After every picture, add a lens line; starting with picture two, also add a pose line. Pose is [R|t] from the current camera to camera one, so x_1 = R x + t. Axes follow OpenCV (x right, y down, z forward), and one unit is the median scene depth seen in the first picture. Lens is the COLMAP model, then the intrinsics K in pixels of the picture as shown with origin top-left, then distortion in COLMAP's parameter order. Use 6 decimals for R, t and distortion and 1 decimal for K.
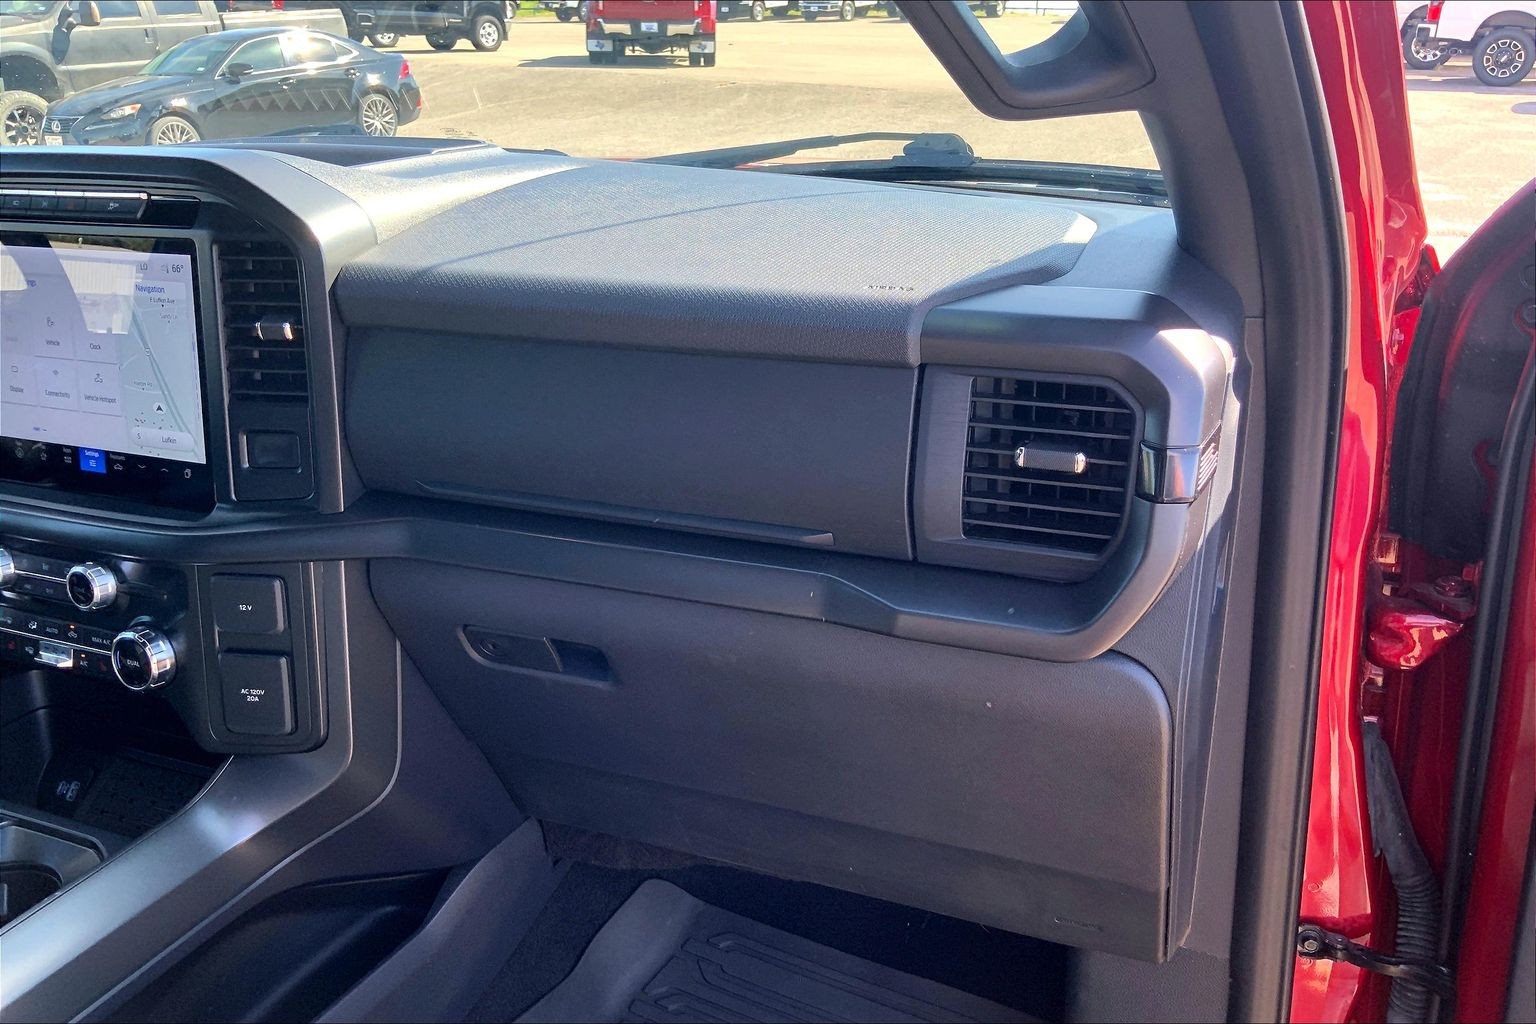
lens RADIAL K [[1286.7, 0, 762.2], [0, 1286.7, 510.3], [0, 0, 1]] dist [0.066672, -0.143892]
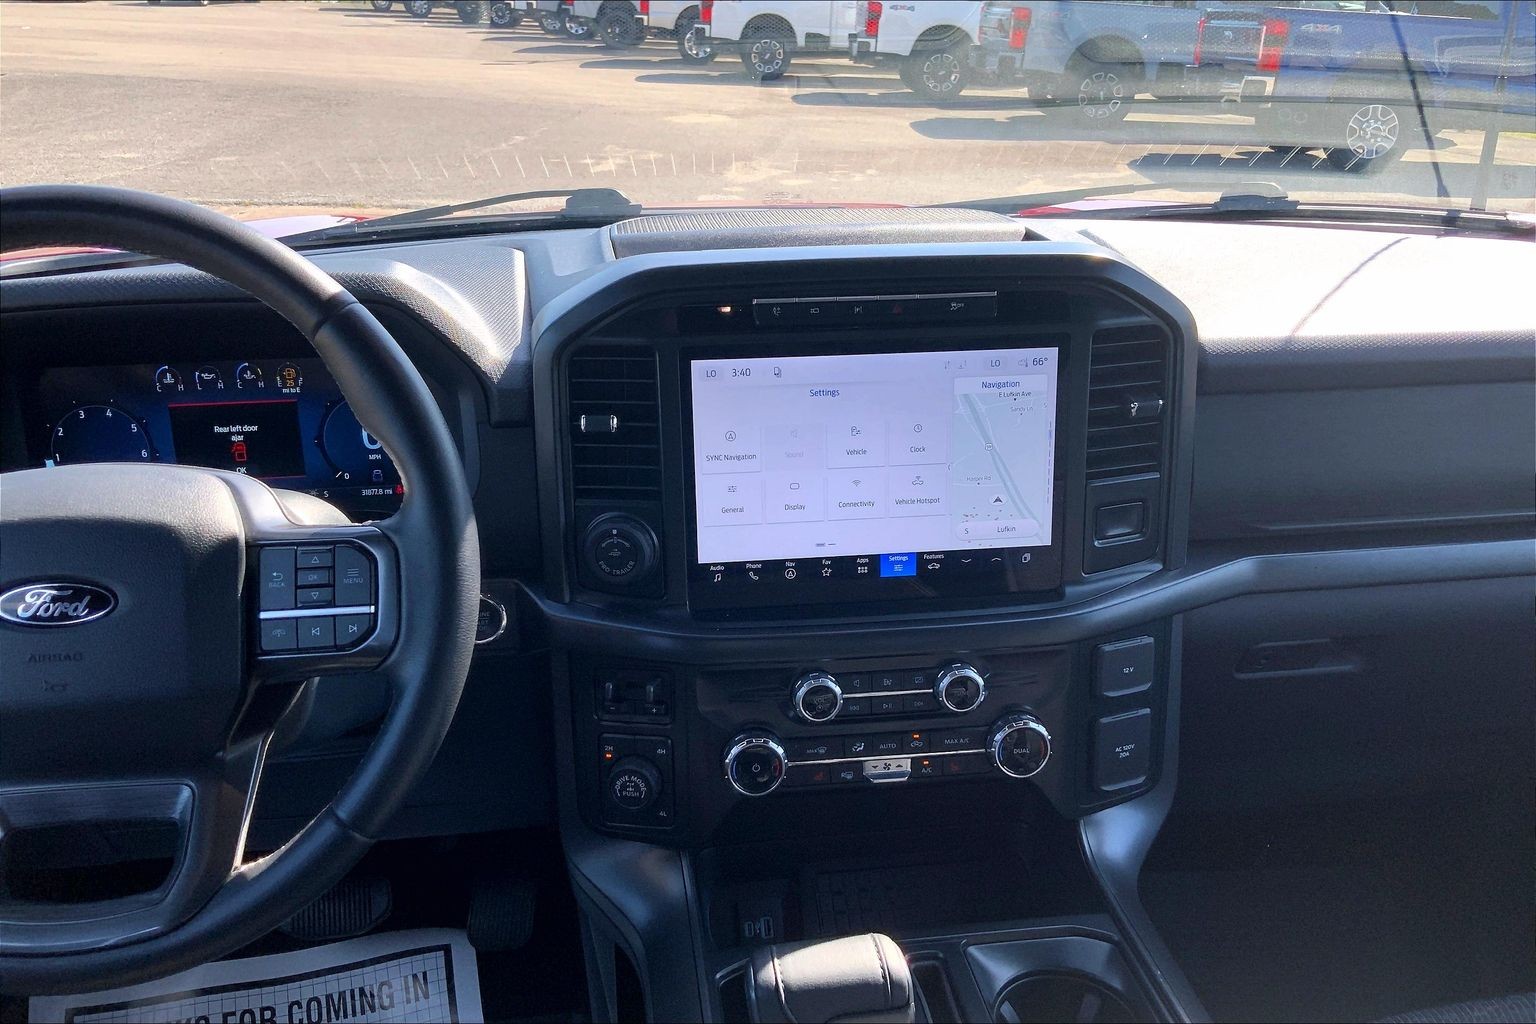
lens RADIAL K [[1286.7, 0, 765.3], [0, 1286.7, 501.8], [0, 0, 1]] dist [0.114714, -0.211982]
pose [[0.857098, -0.161561, 0.489164, -0.076331], [0.160835, 0.986007, 0.043848, -0.010303], [-0.489403, 0.041093, 0.871089, 0.014123]]
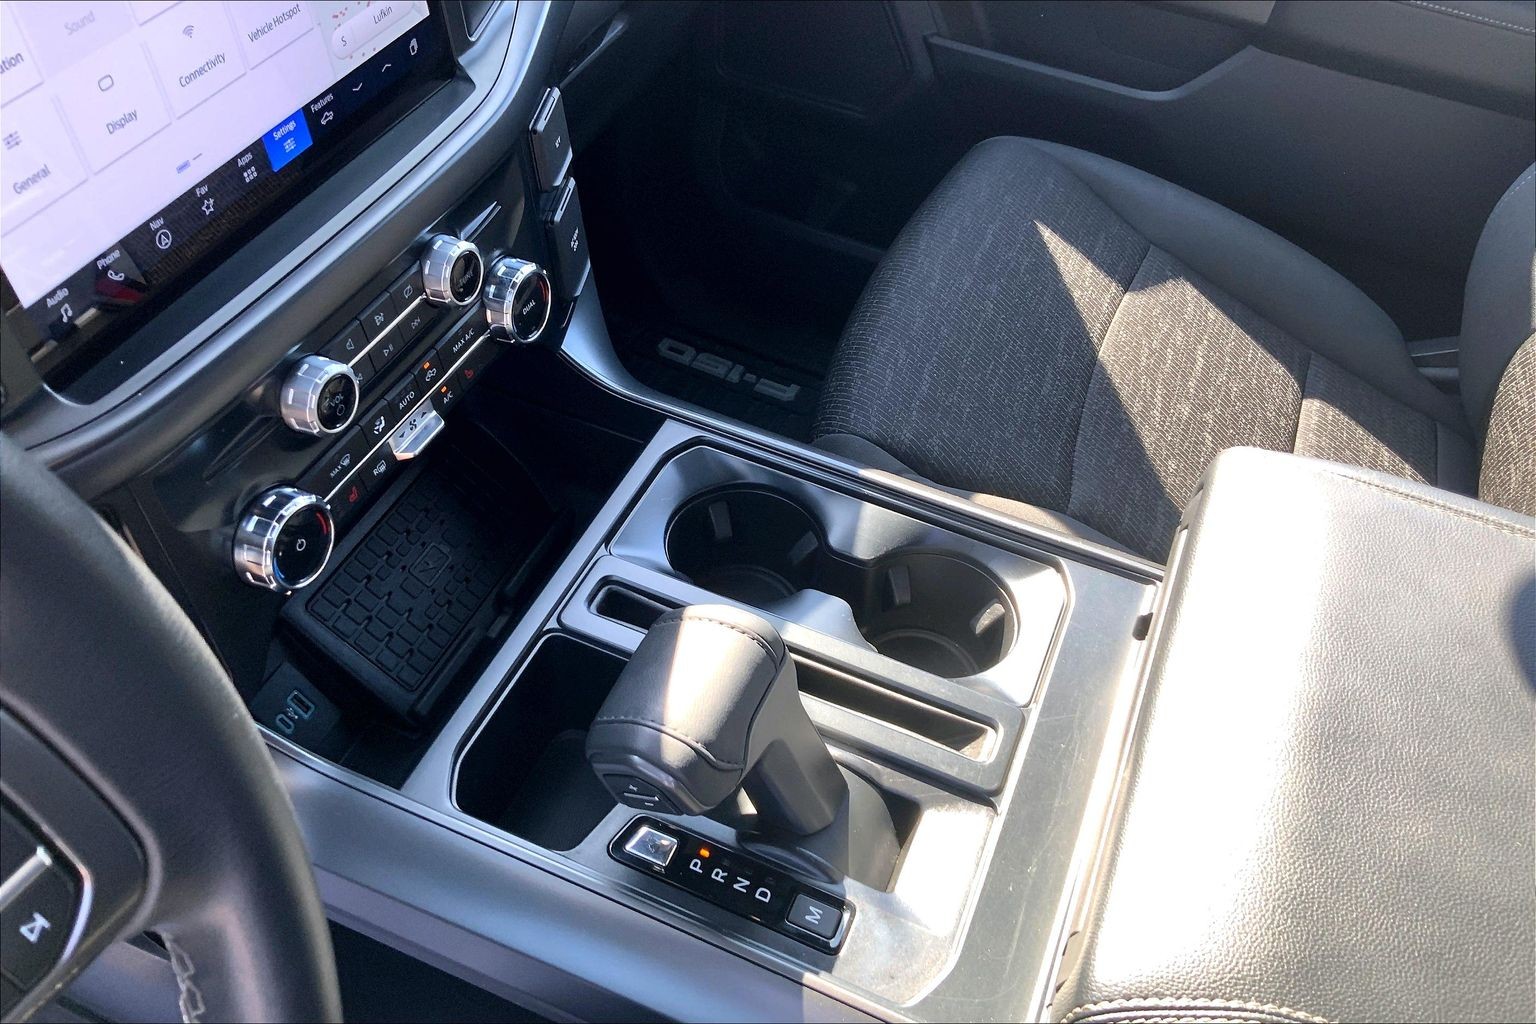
lens RADIAL K [[1286.7, 0, 765.3], [0, 1286.7, 501.8], [0, 0, 1]] dist [0.114714, -0.211982]
pose [[-0.002566, -0.715774, 0.698327, -0.074811], [0.278925, 0.670102, 0.687869, -0.019721], [-0.960309, 0.196546, 0.197927, 0.050254]]
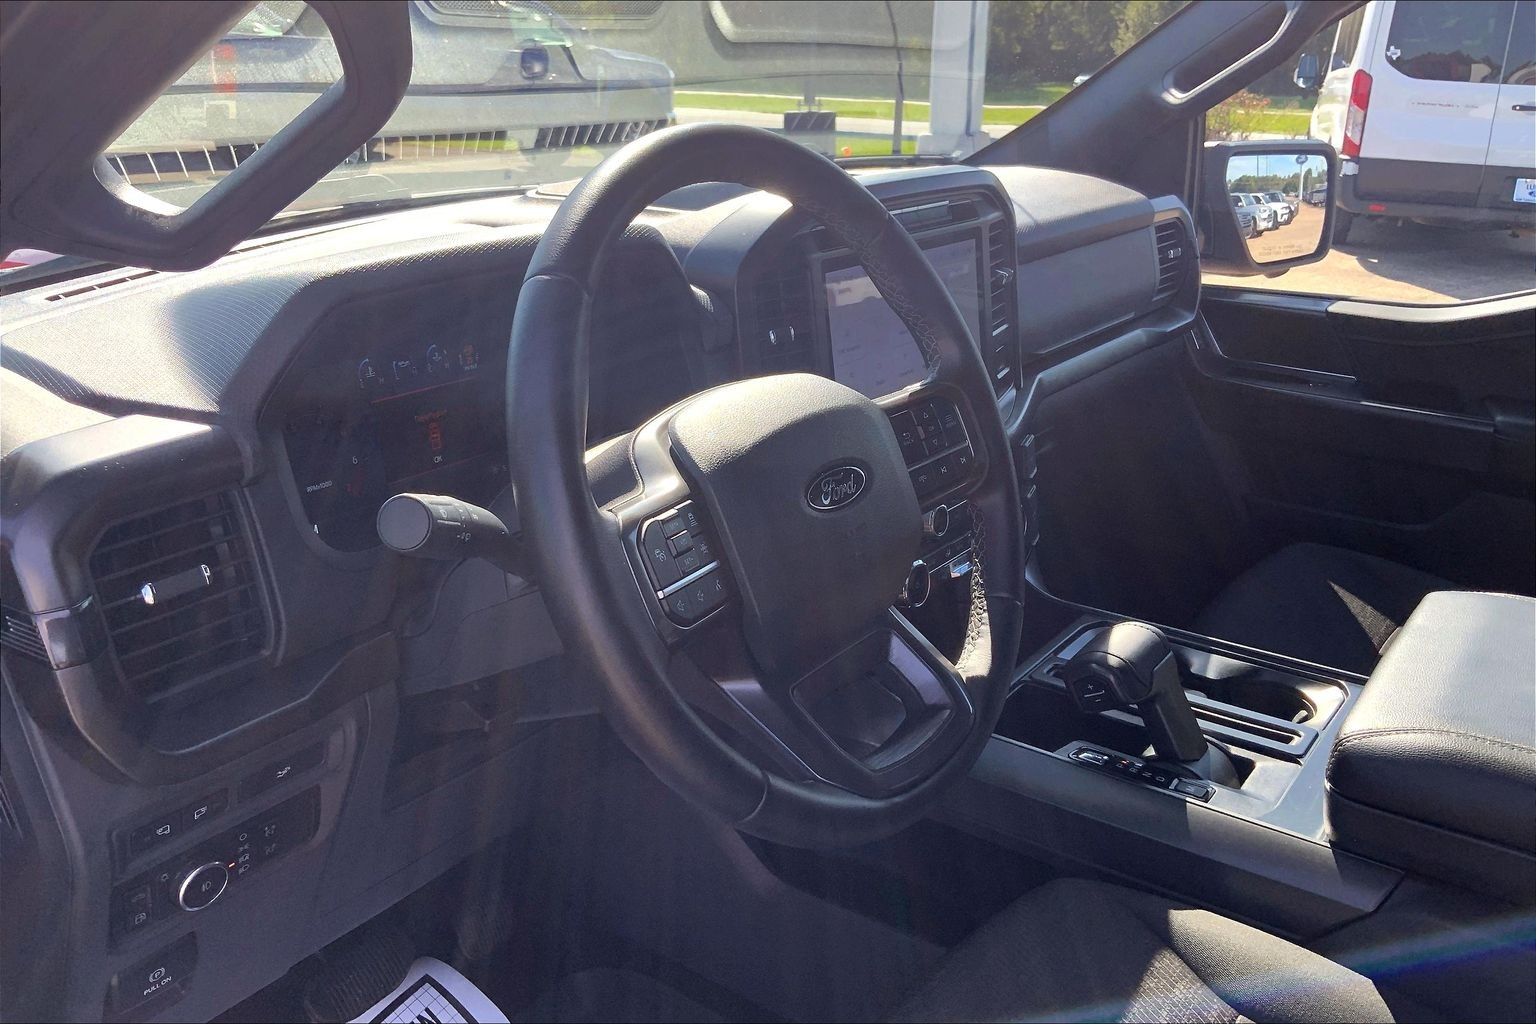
lens RADIAL K [[1286.7, 0, 765.3], [0, 1286.7, 501.8], [0, 0, 1]] dist [0.114714, -0.211982]
pose [[0.233085, -0.299890, 0.925061, -0.126014], [0.327243, 0.919972, 0.215786, -0.020612], [-0.915742, 0.252423, 0.312568, 0.054600]]
